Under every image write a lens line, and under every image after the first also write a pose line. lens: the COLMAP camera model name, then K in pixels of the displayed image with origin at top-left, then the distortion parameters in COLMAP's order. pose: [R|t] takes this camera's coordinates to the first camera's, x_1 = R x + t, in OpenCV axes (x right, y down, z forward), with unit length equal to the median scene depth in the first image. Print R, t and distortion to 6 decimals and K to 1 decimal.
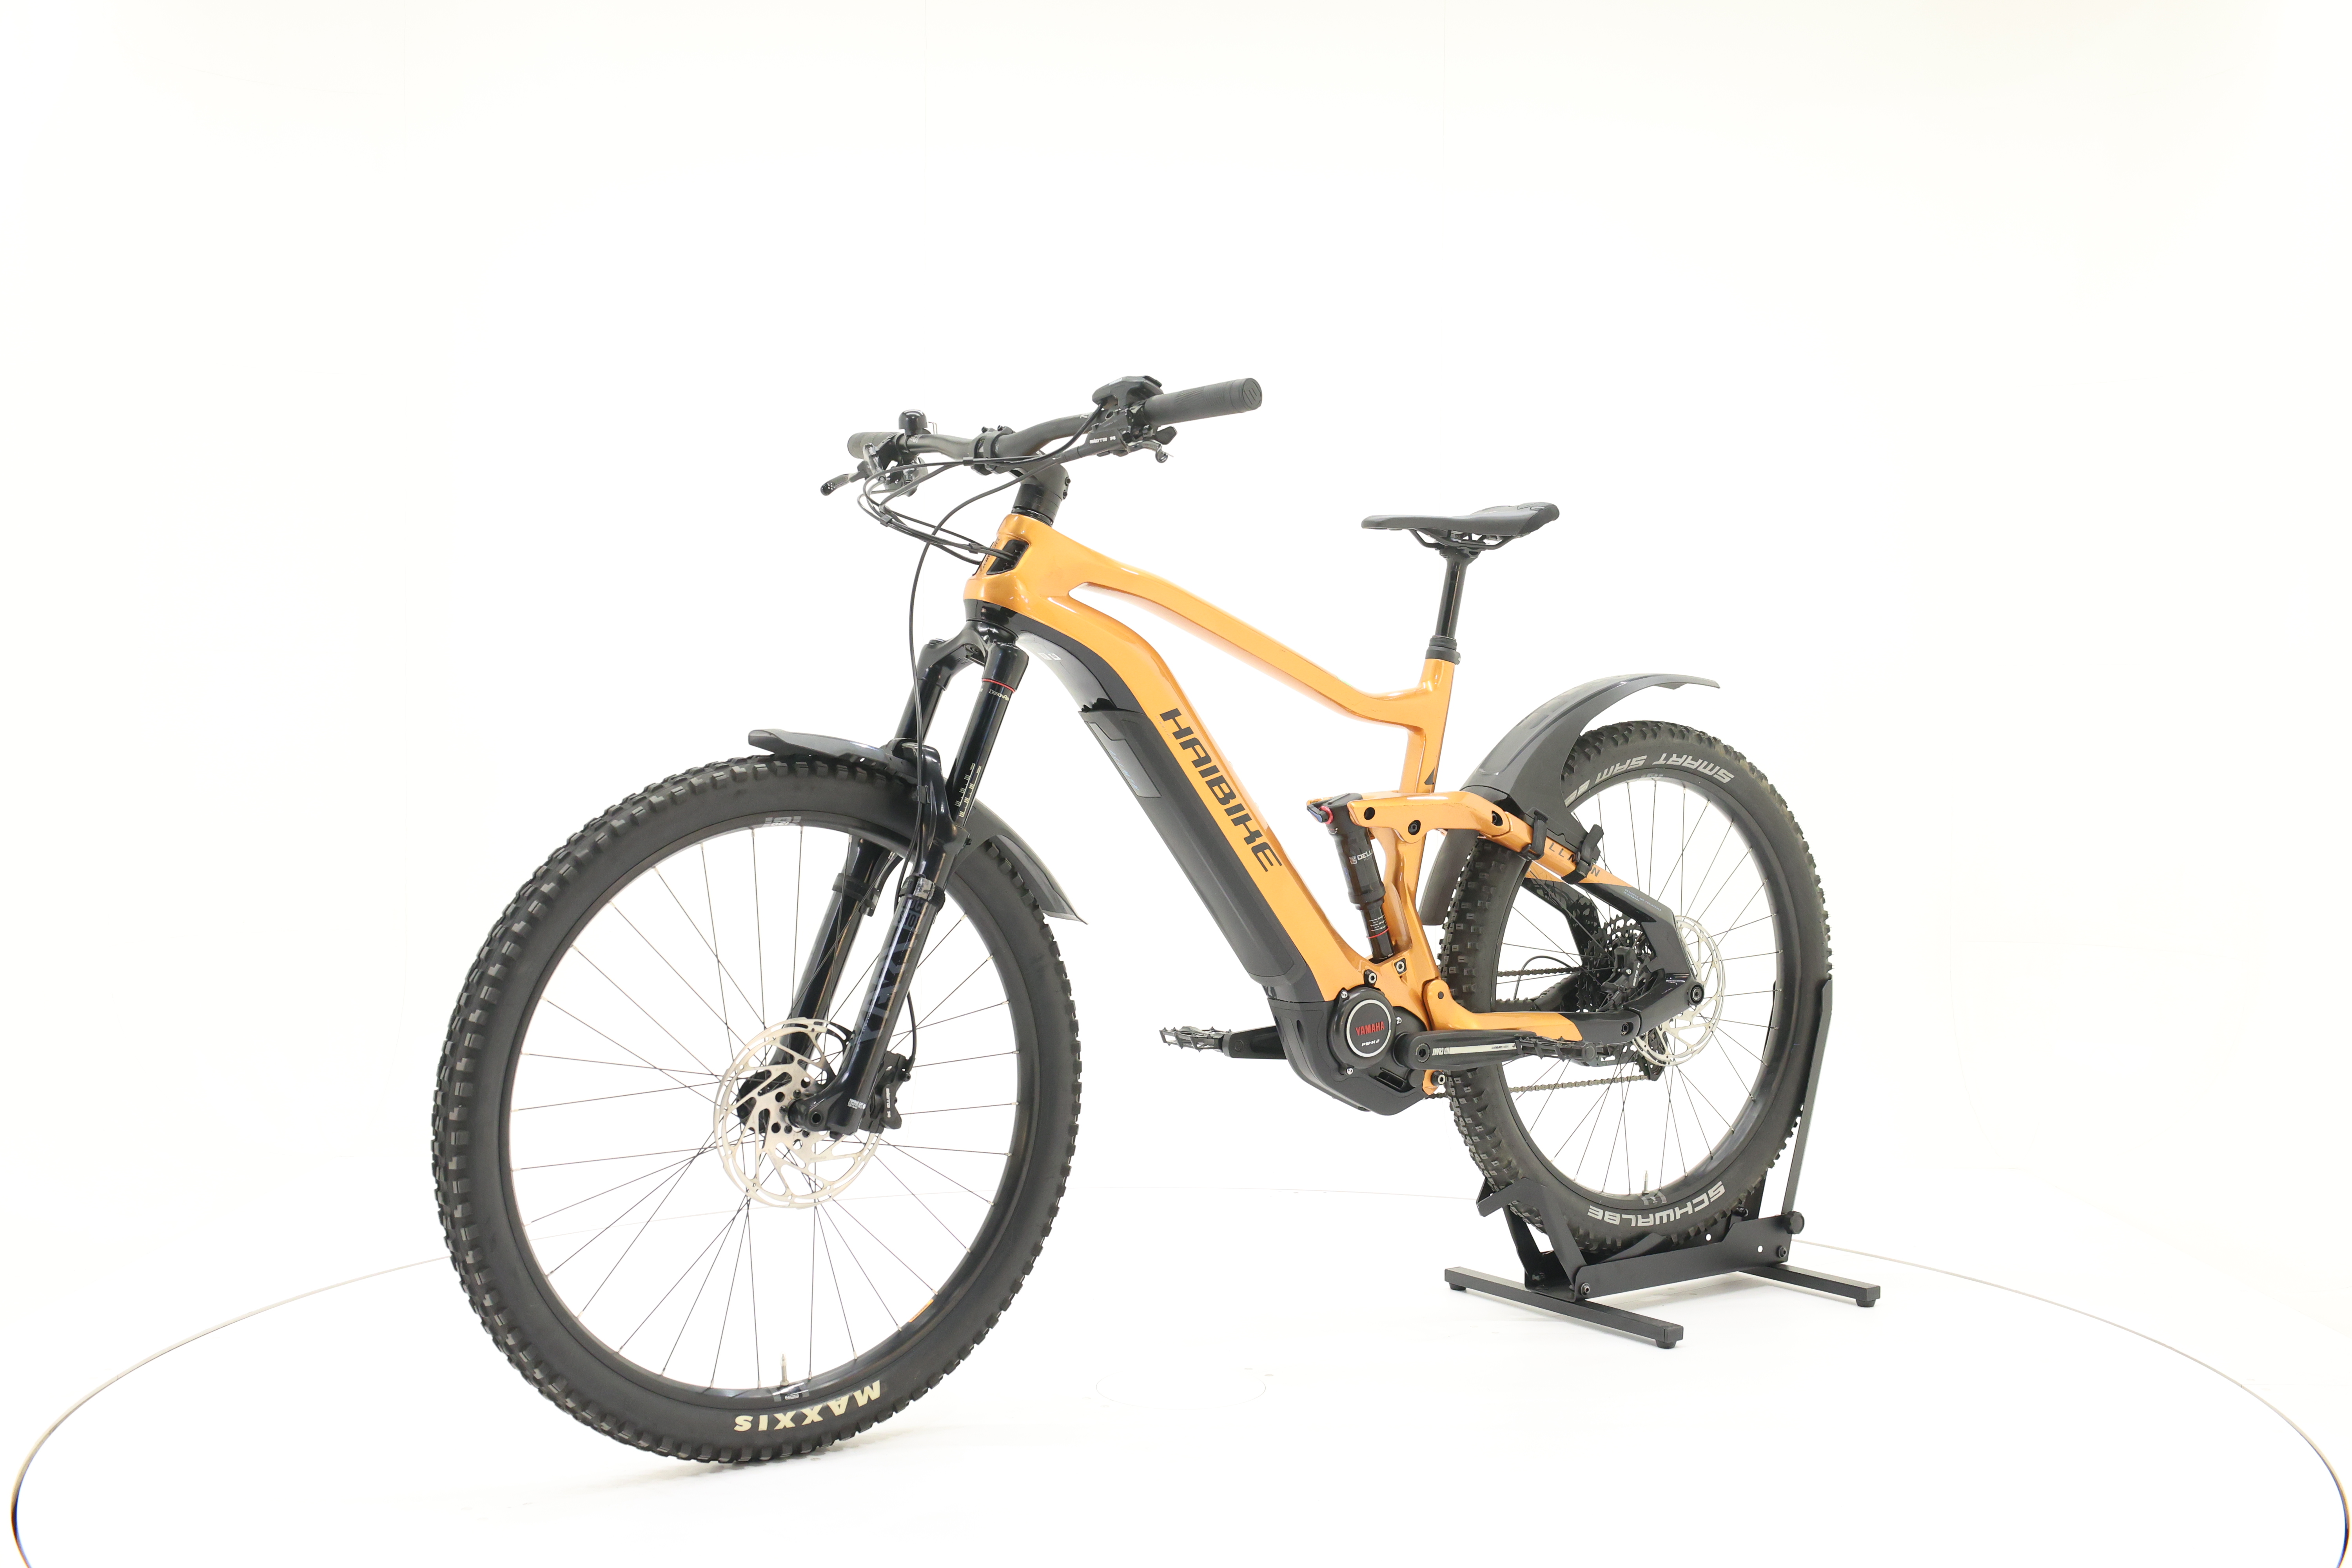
lens RADIAL K [[2530.4, 0, 1182.3], [0, 2530.4, 784.0], [0, 0, 1]] dist [0.000831, 0.000000]
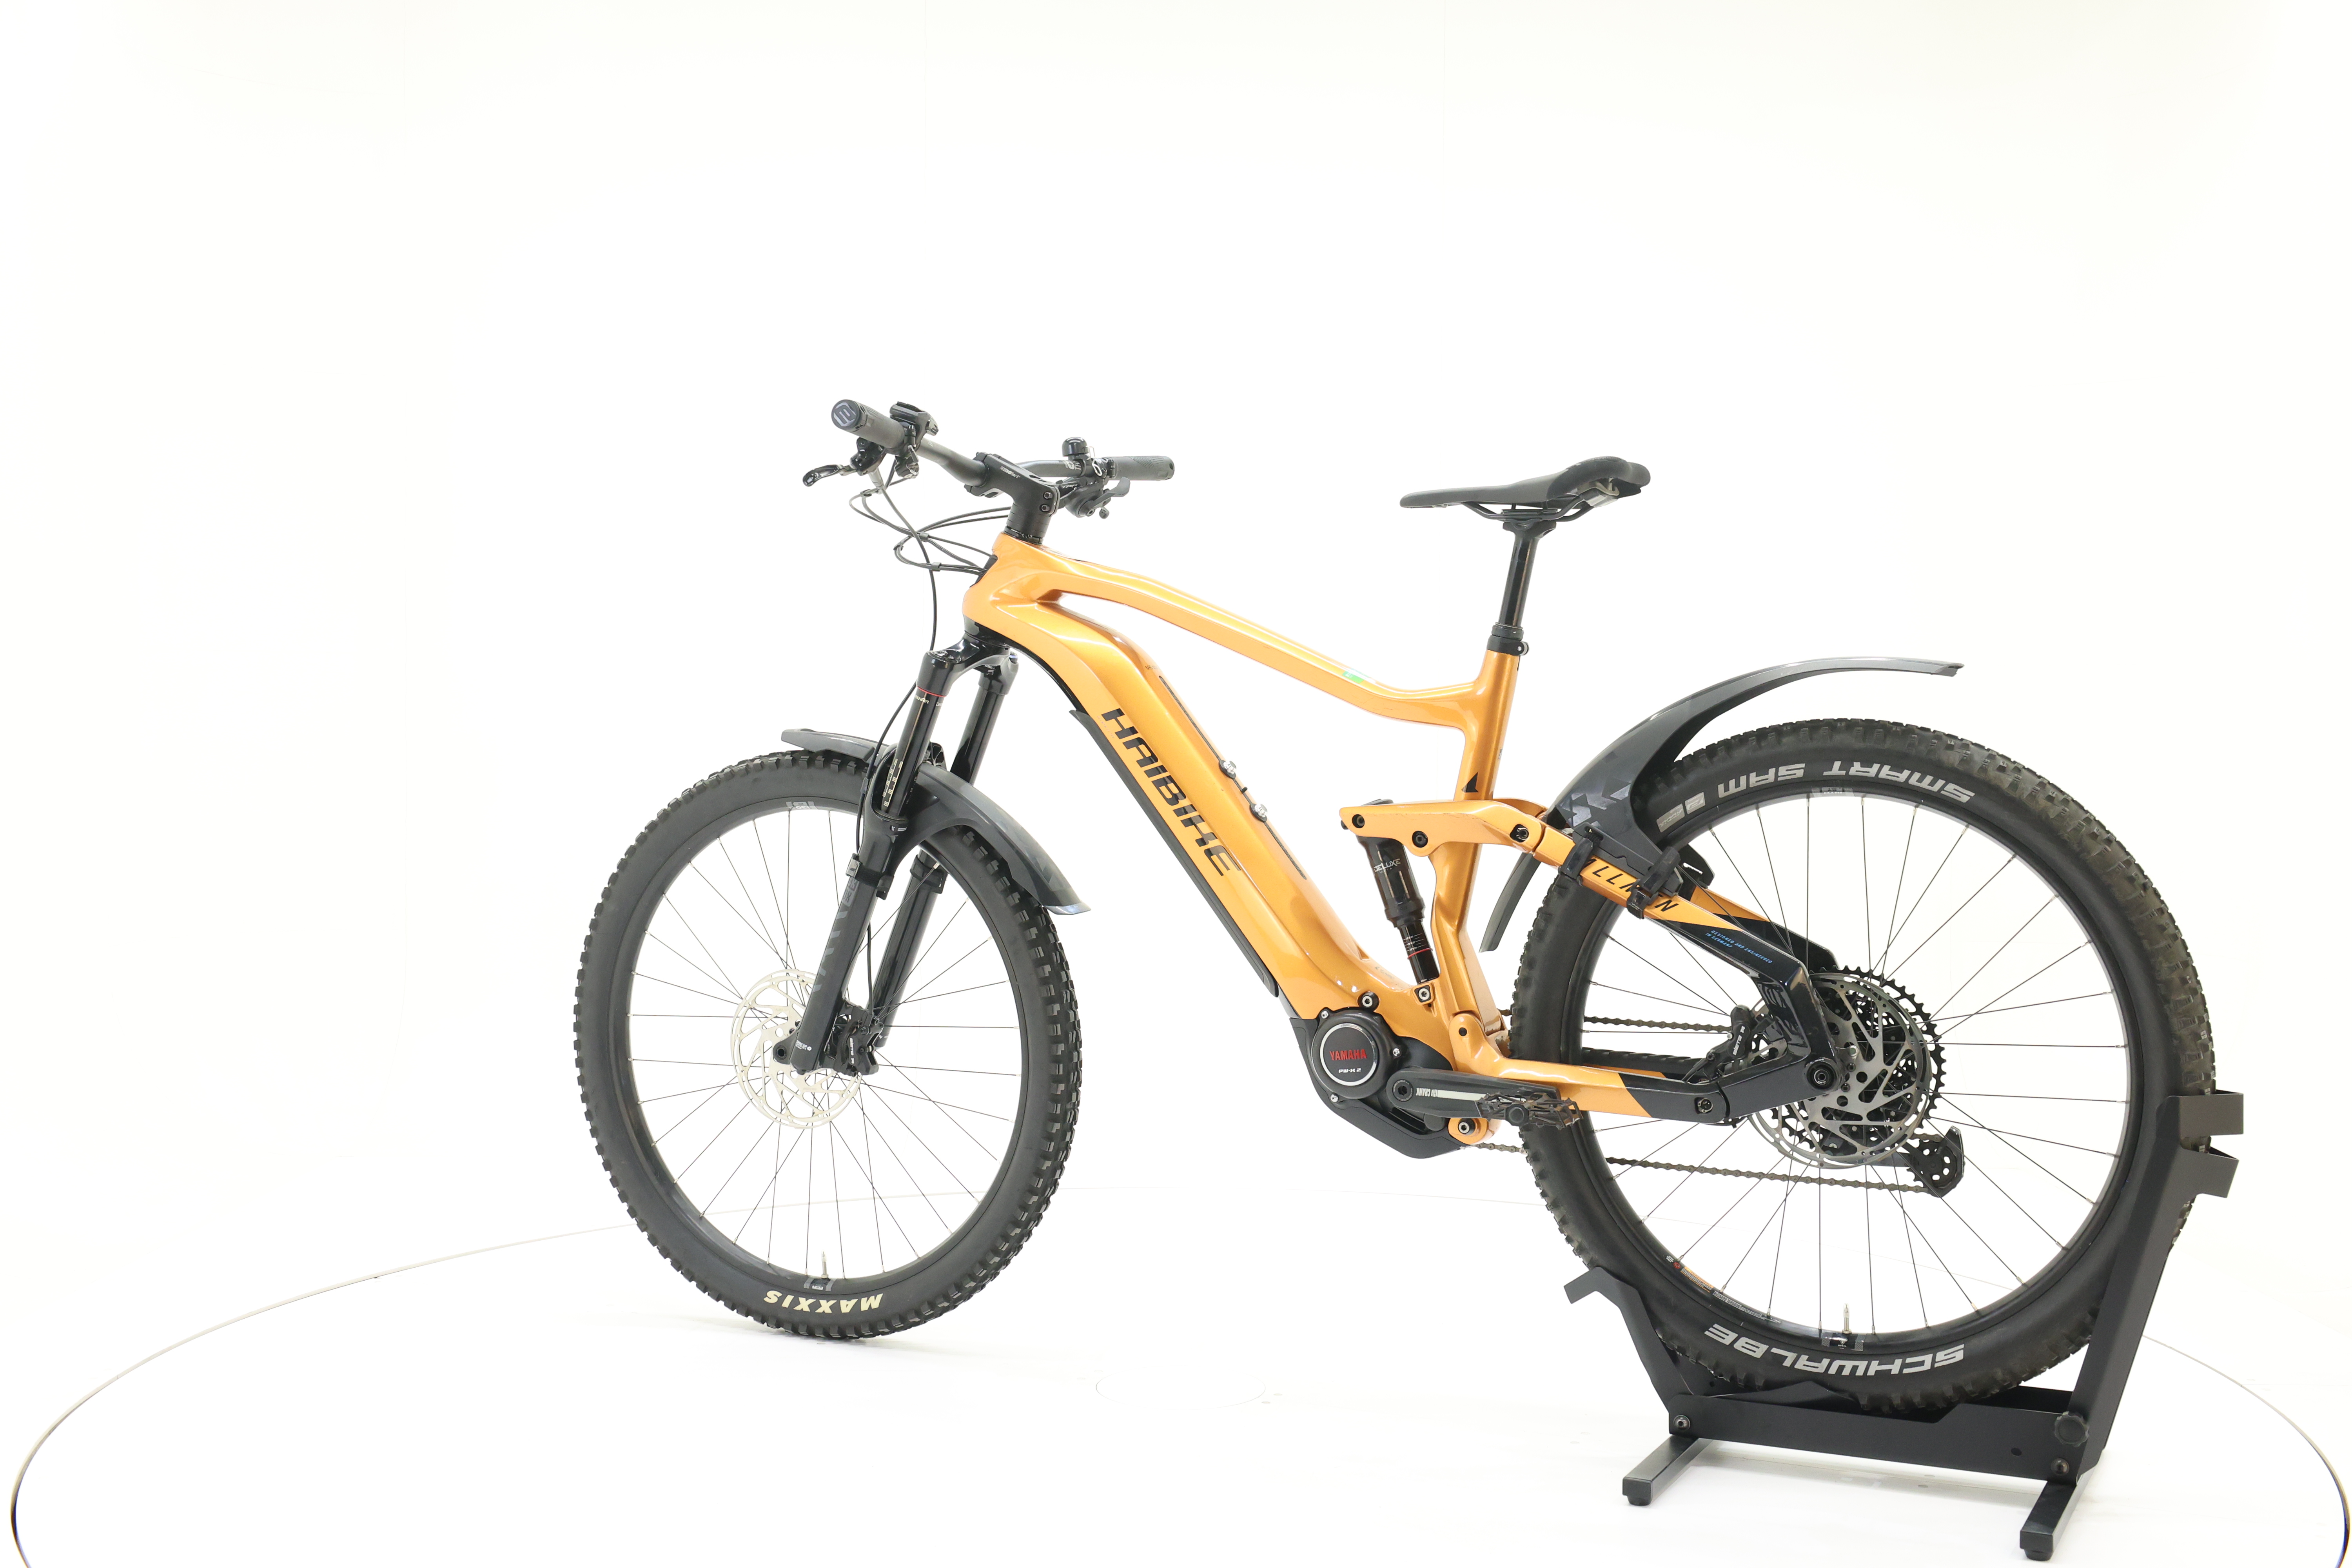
lens RADIAL K [[2530.4, 0, 1193.4], [0, 2530.4, 775.2], [0, 0, 1]] dist [0.000831, 0.000000]
pose [[0.471573, 0.014360, -0.881710, 0.845343], [-0.021225, 0.999763, 0.004931, -0.008100], [0.881571, 0.016389, 0.471766, 0.508629]]
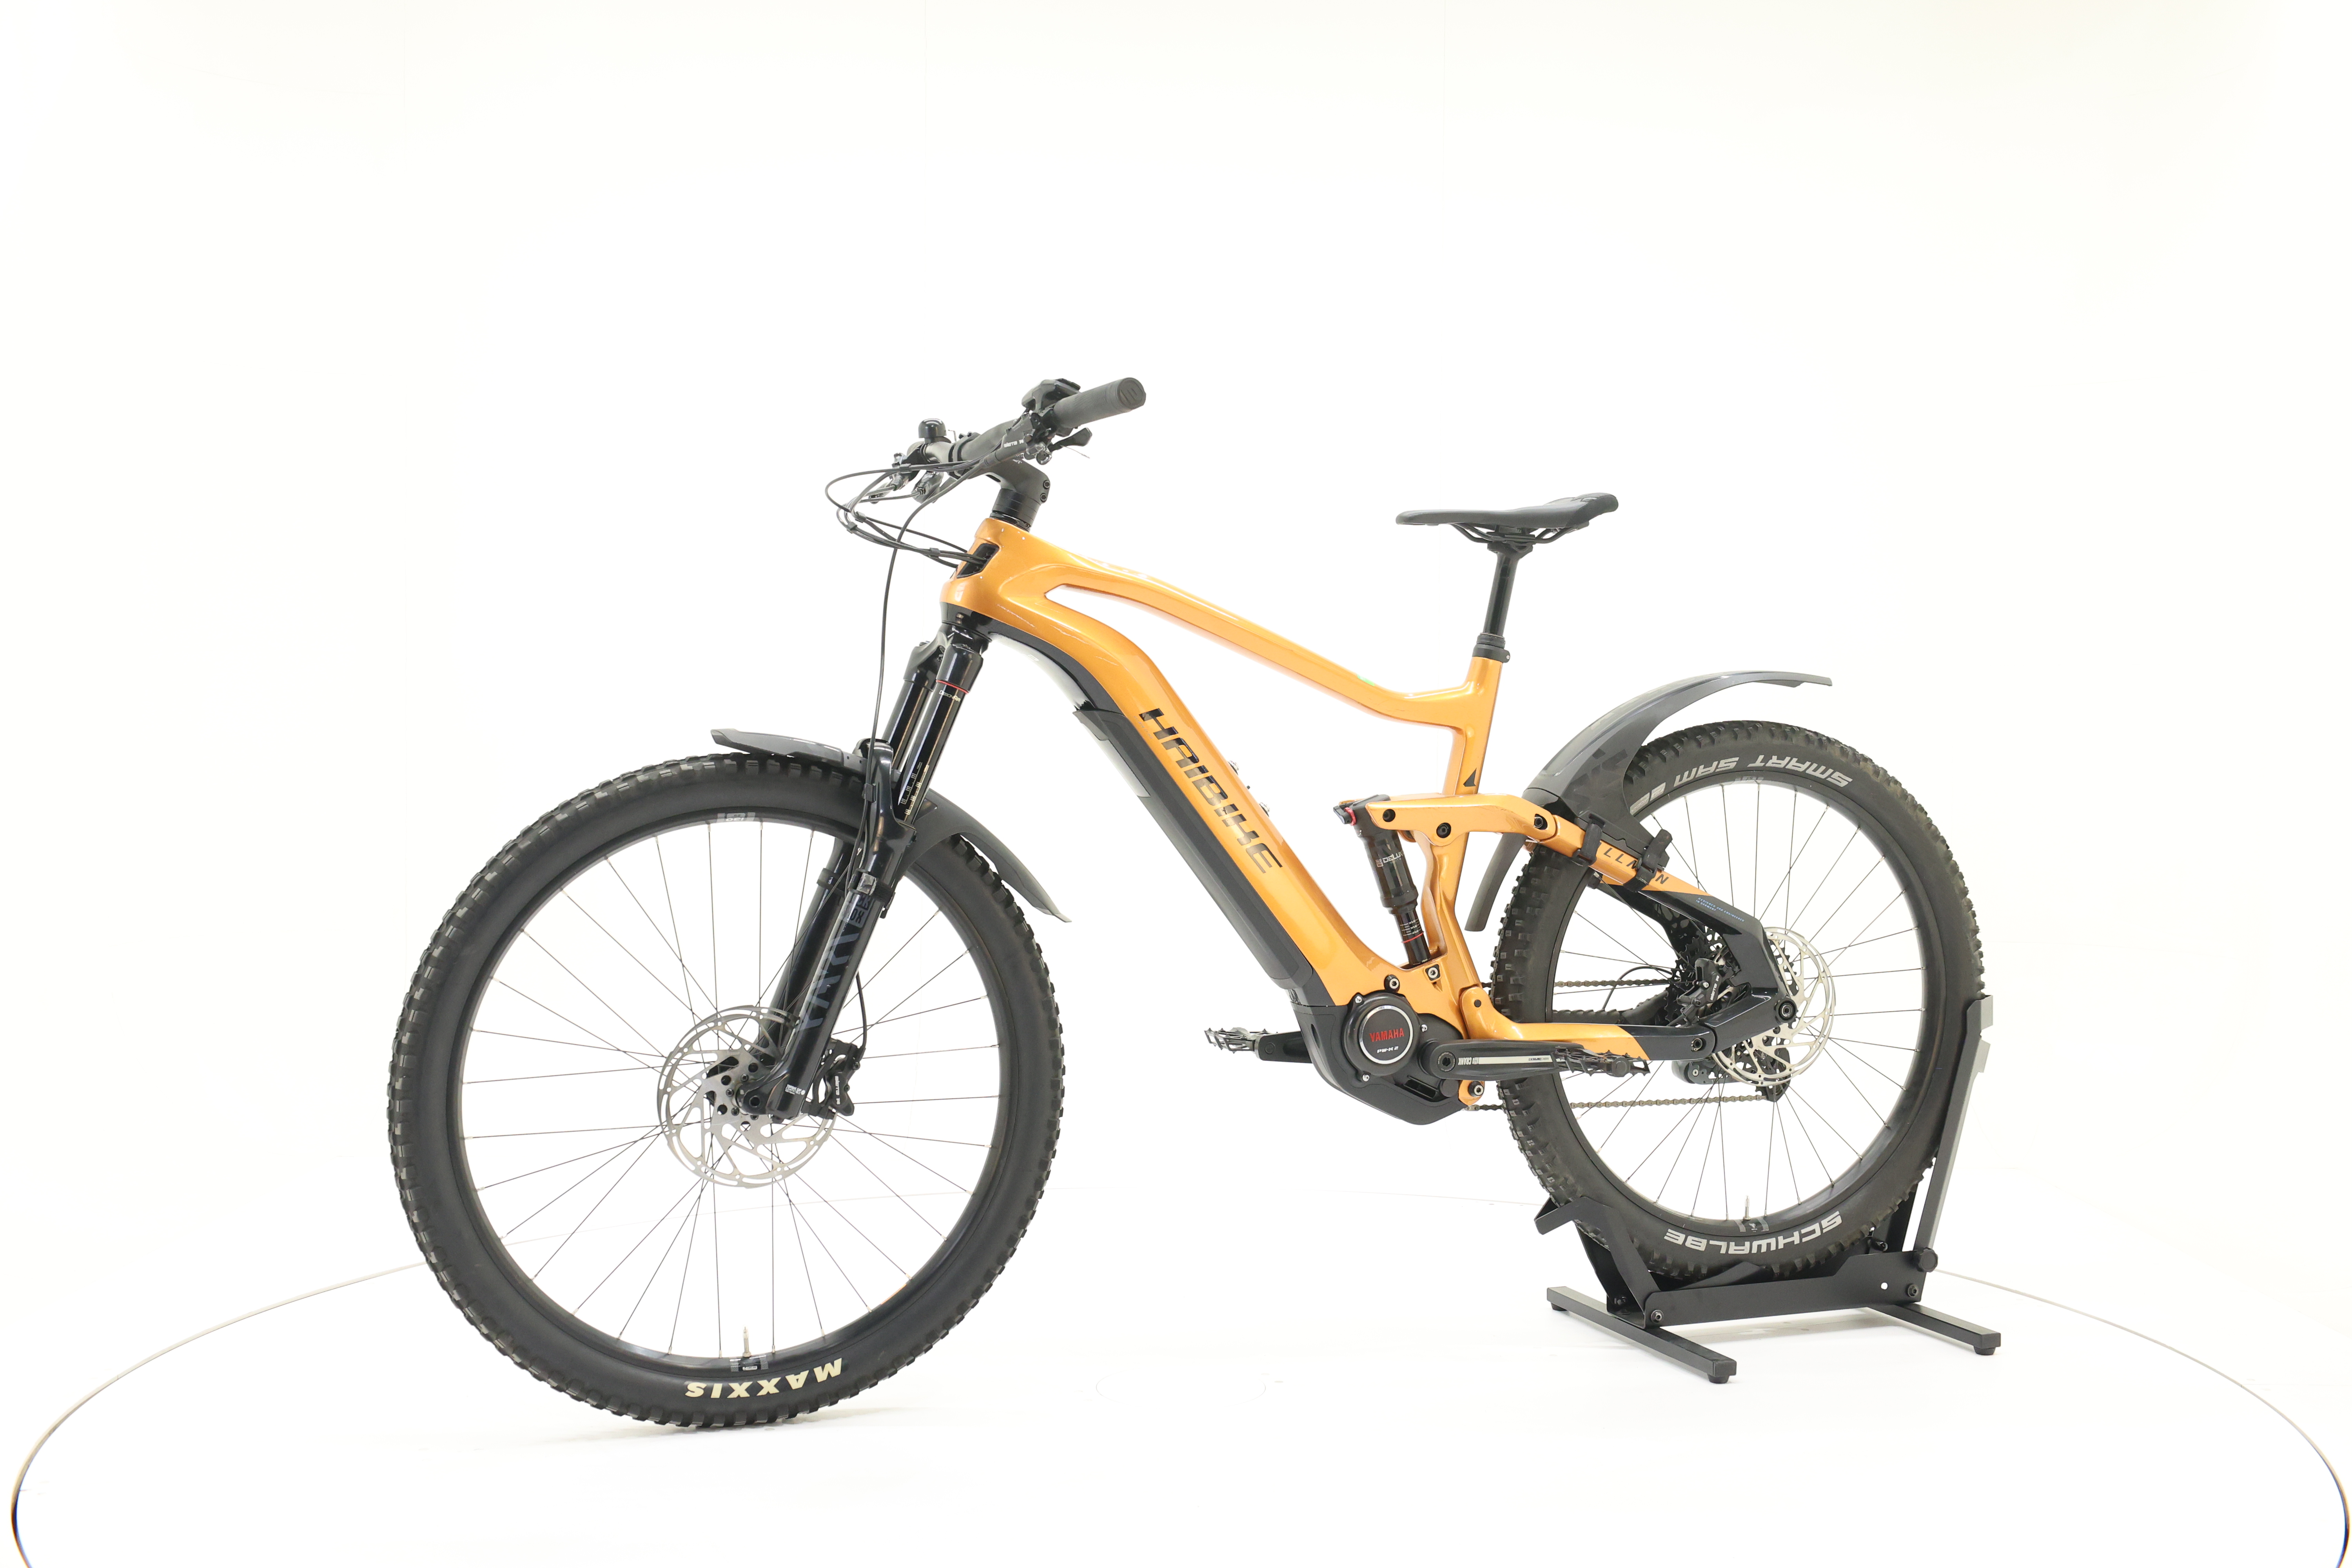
lens RADIAL K [[2530.4, 0, 1180.1], [0, 2530.4, 782.7], [0, 0, 1]] dist [0.000831, 0.000000]
pose [[0.964783, 0.005447, -0.262989, 0.250671], [-0.005945, 0.999982, -0.001098, 0.000568], [0.262978, 0.002623, 0.964798, 0.033396]]
